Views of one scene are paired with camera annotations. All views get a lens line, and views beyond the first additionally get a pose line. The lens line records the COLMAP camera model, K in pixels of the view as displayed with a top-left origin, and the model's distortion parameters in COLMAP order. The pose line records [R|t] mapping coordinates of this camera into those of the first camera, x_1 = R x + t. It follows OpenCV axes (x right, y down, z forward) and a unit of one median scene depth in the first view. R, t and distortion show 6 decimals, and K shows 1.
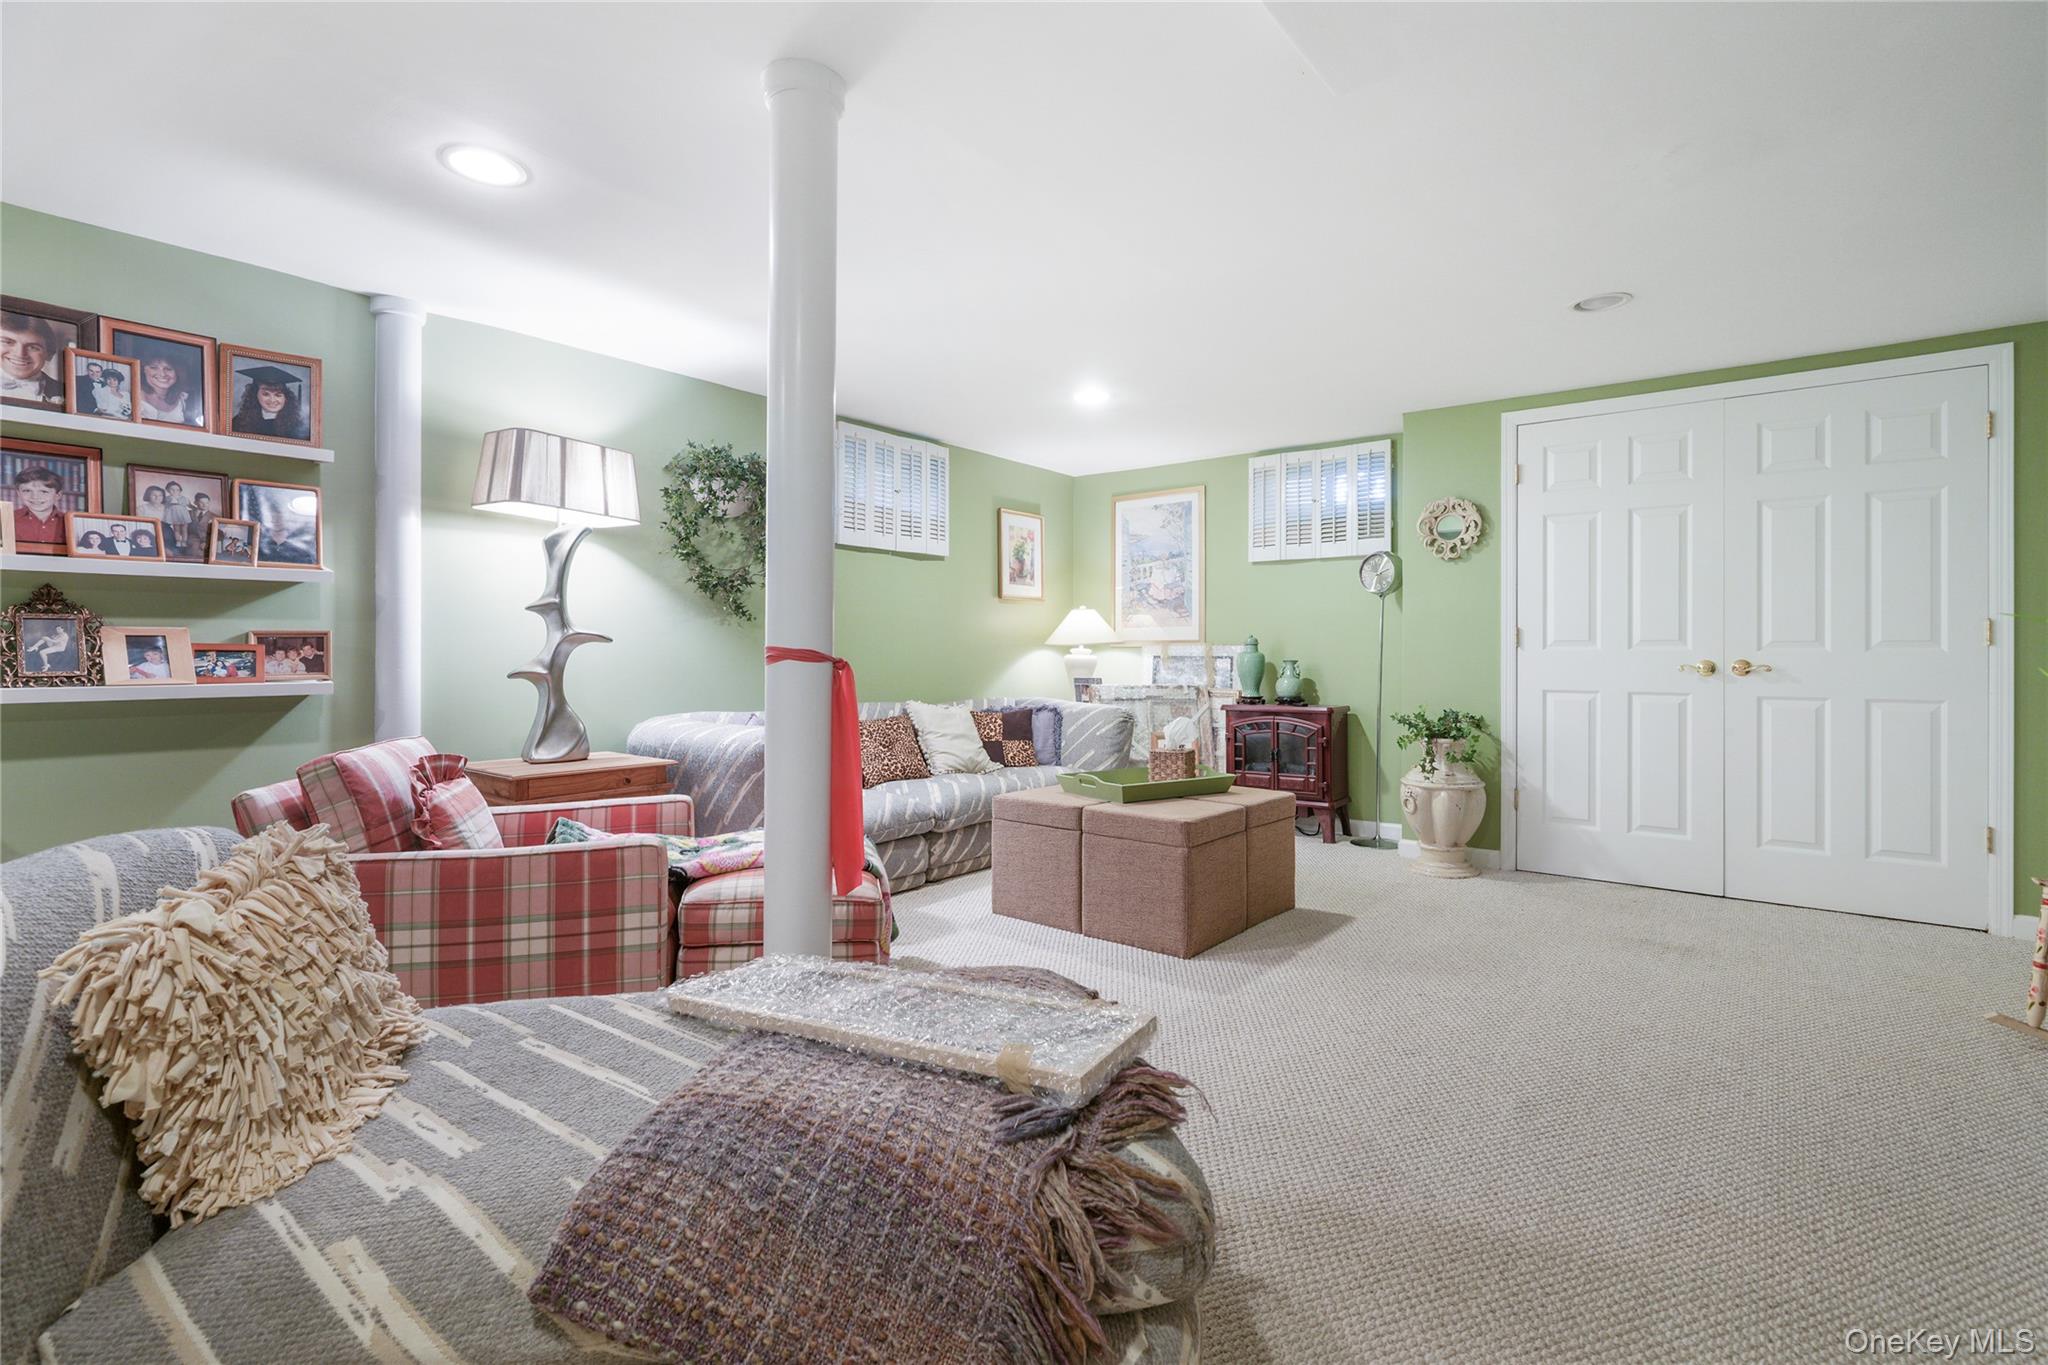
lens RADIAL K [[941.0, 0, 1016.8], [0, 941.0, 650.8], [0, 0, 1]] dist [0.002036, 0.000366]
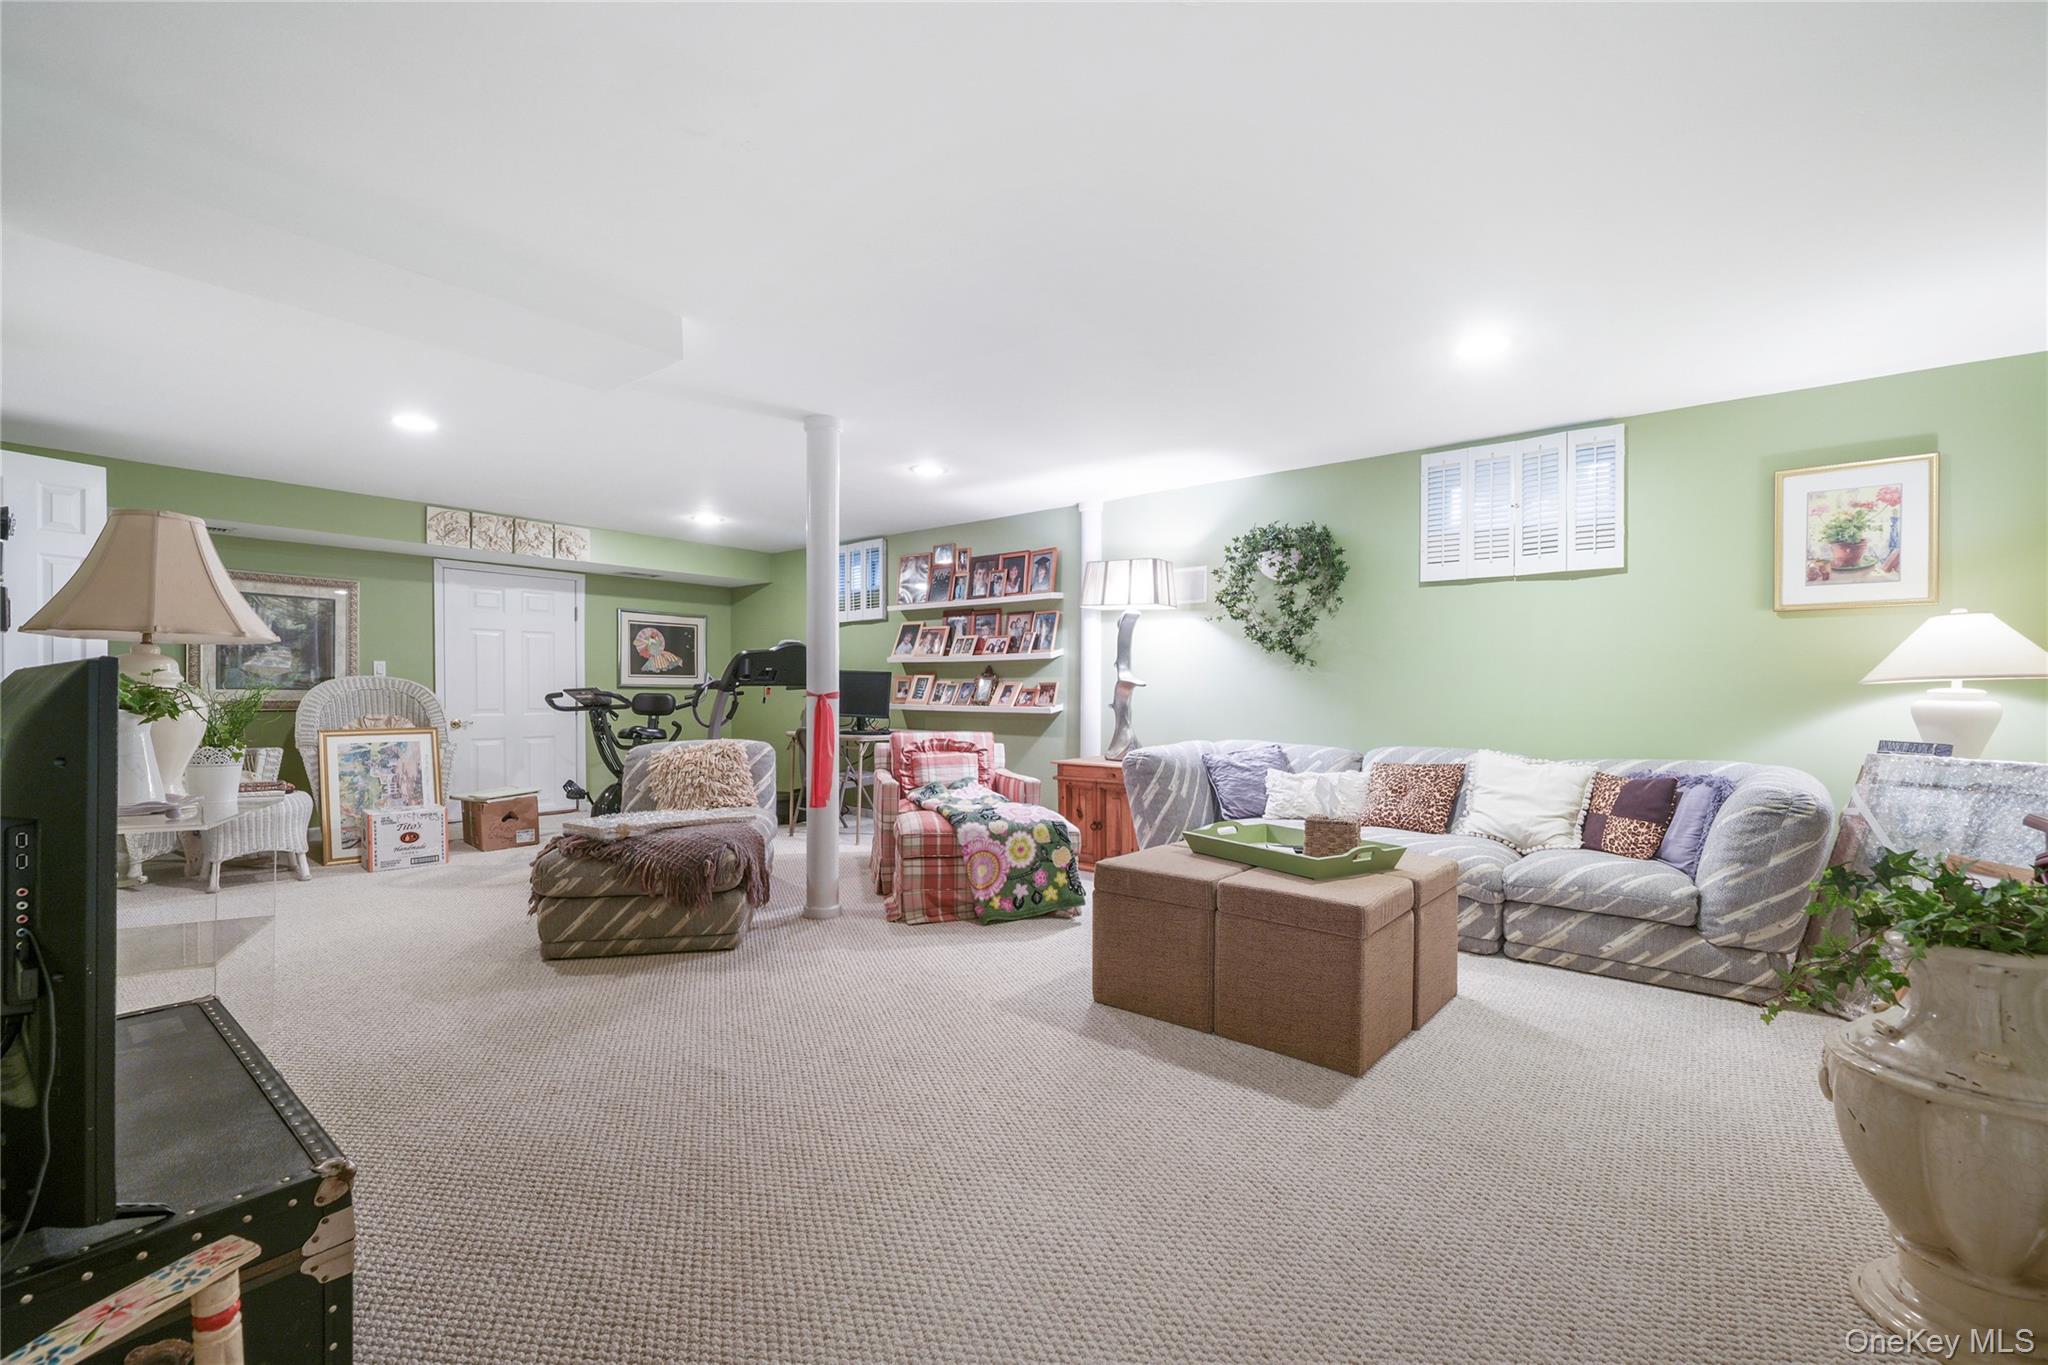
lens RADIAL K [[852.3, 0, 1027.4], [0, 852.3, 699.5], [0, 0, 1]] dist [0.014990, 0.000009]
pose [[0.005886, 0.005696, -0.999966, 0.868474], [-0.004669, 0.999973, 0.005669, 0.004979], [0.999972, 0.004635, 0.005913, 0.743983]]
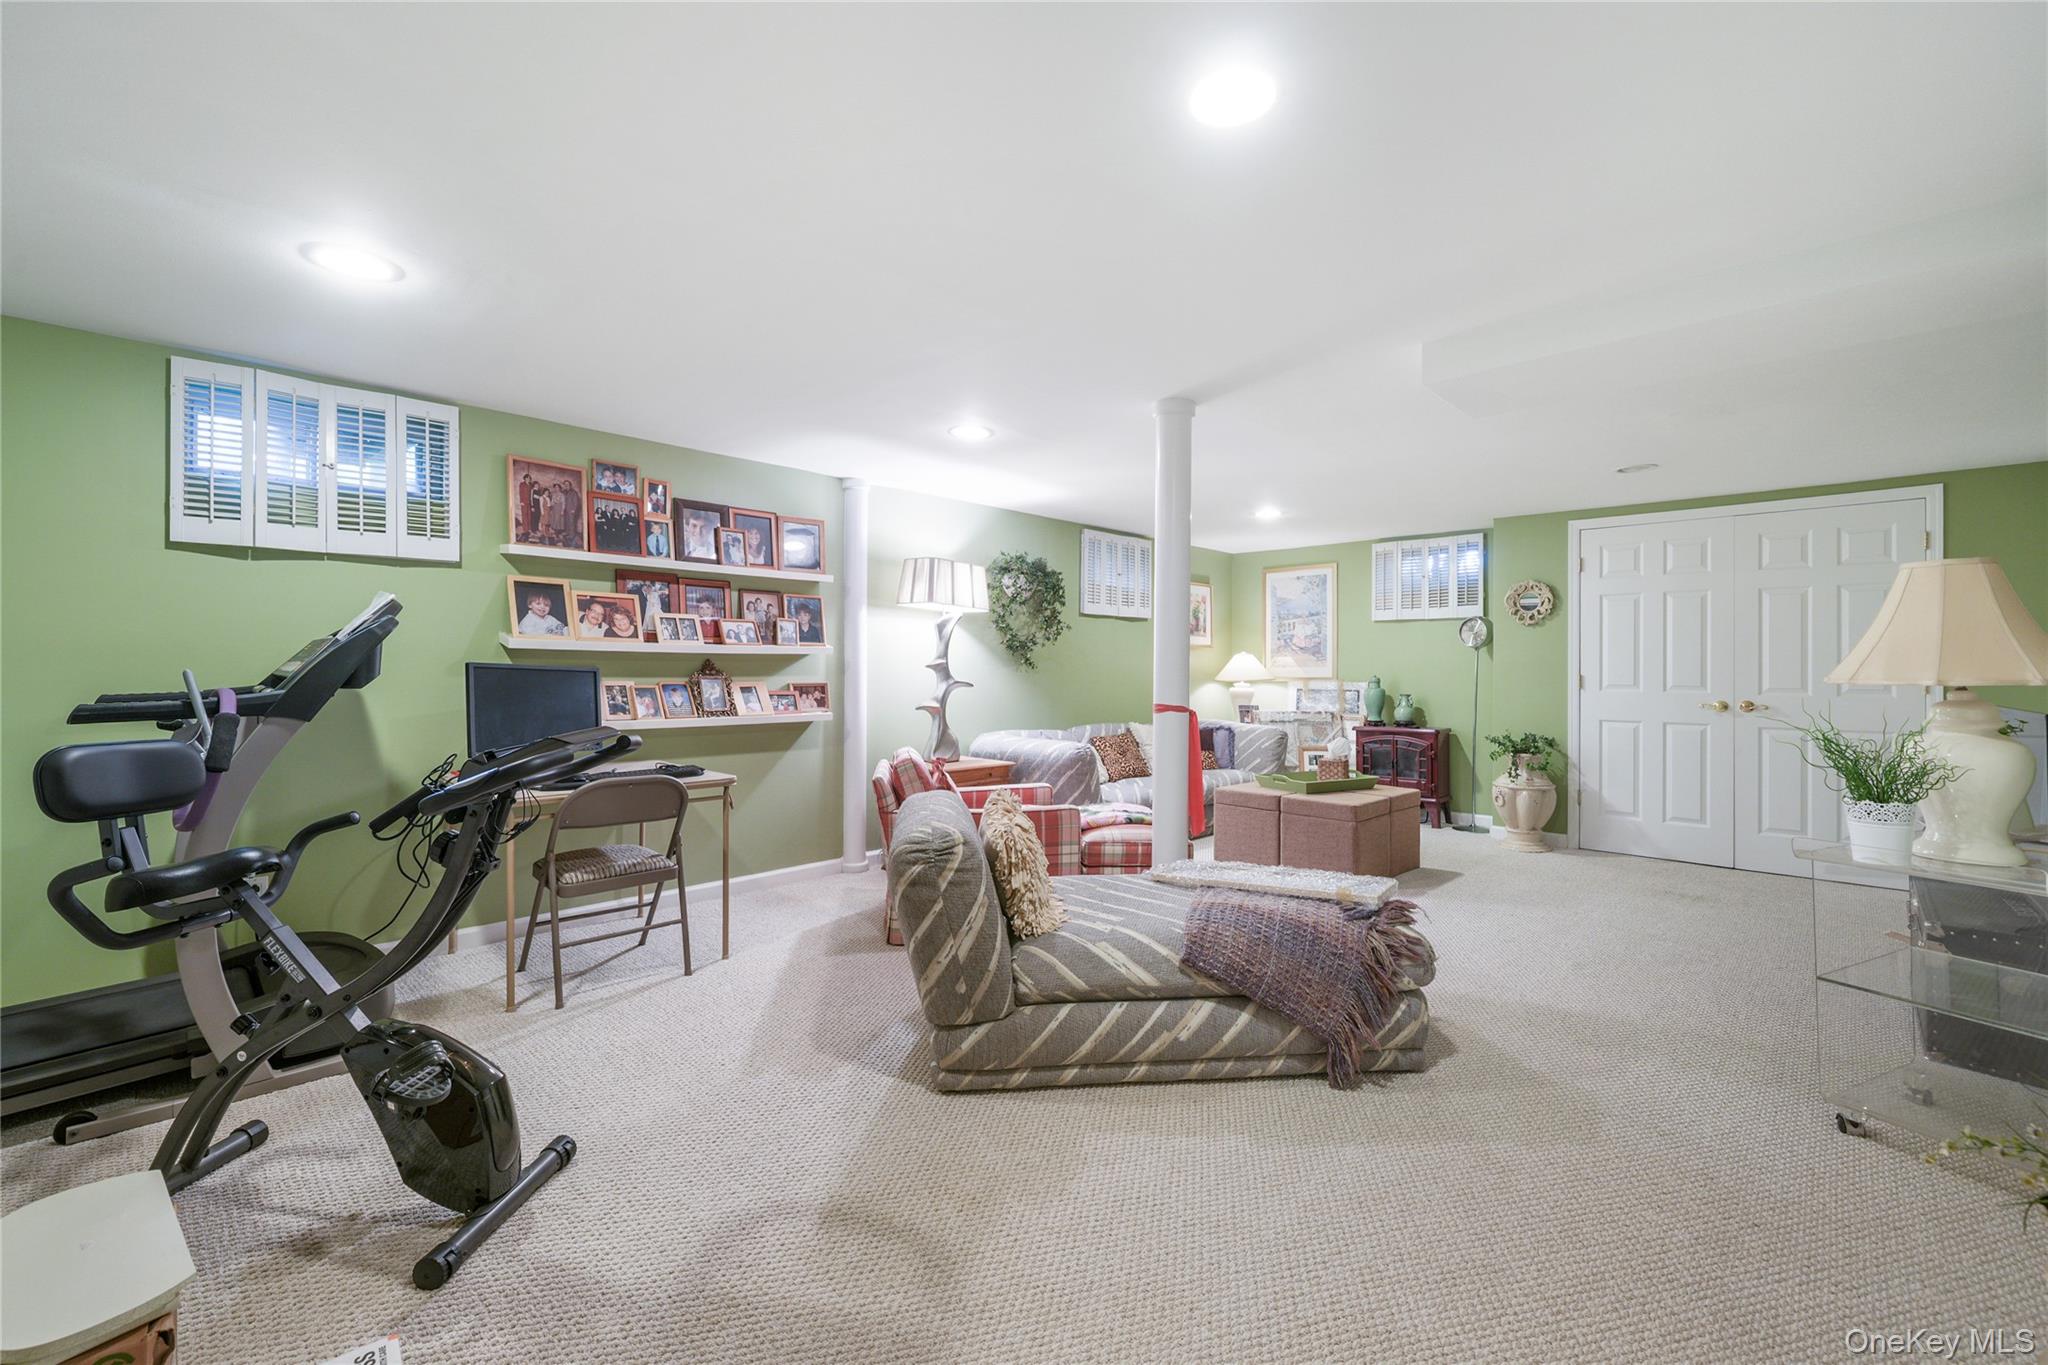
lens RADIAL K [[835.2, 0, 1036.8], [0, 835.2, 665.6], [0, 0, 1]] dist [0.000737, 0.000052]
pose [[0.995409, 0.002098, -0.095690, -0.174147], [-0.002267, 0.999996, -0.001663, -0.039255], [0.095686, 0.001873, 0.995410, -0.354777]]
